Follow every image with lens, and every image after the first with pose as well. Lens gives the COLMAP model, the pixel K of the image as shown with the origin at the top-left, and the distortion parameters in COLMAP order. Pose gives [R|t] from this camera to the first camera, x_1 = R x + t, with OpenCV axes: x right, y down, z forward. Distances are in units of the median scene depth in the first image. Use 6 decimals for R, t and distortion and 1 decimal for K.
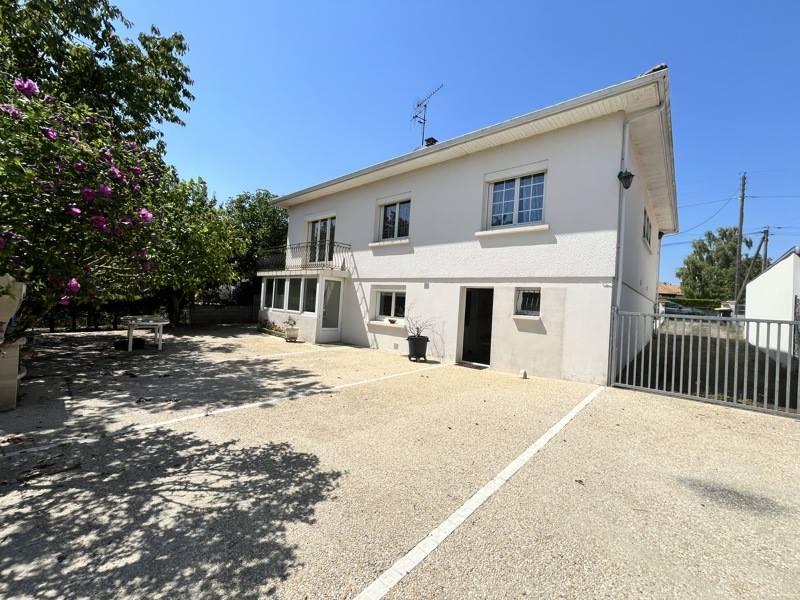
lens RADIAL K [[327.9, 0, 398.6], [0, 327.9, 297.7], [0, 0, 1]] dist [-0.002850, -0.000503]
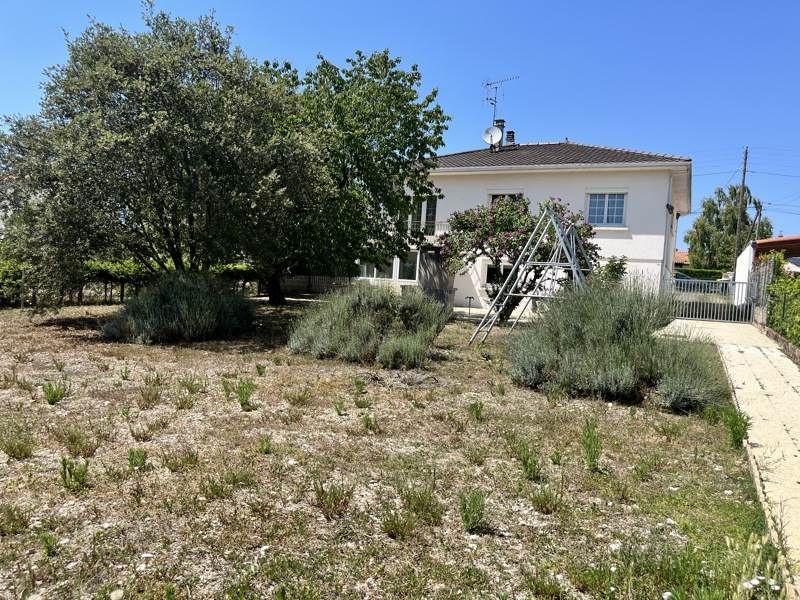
lens RADIAL K [[606.4, 0, 400.6], [0, 606.4, 300.9], [0, 0, 1]] dist [0.006573, 0.004698]
pose [[0.962917, -0.008143, 0.269673, -0.506213], [-0.009001, 0.998018, 0.062278, -0.010206], [-0.269646, -0.062396, 0.960936, -0.572025]]
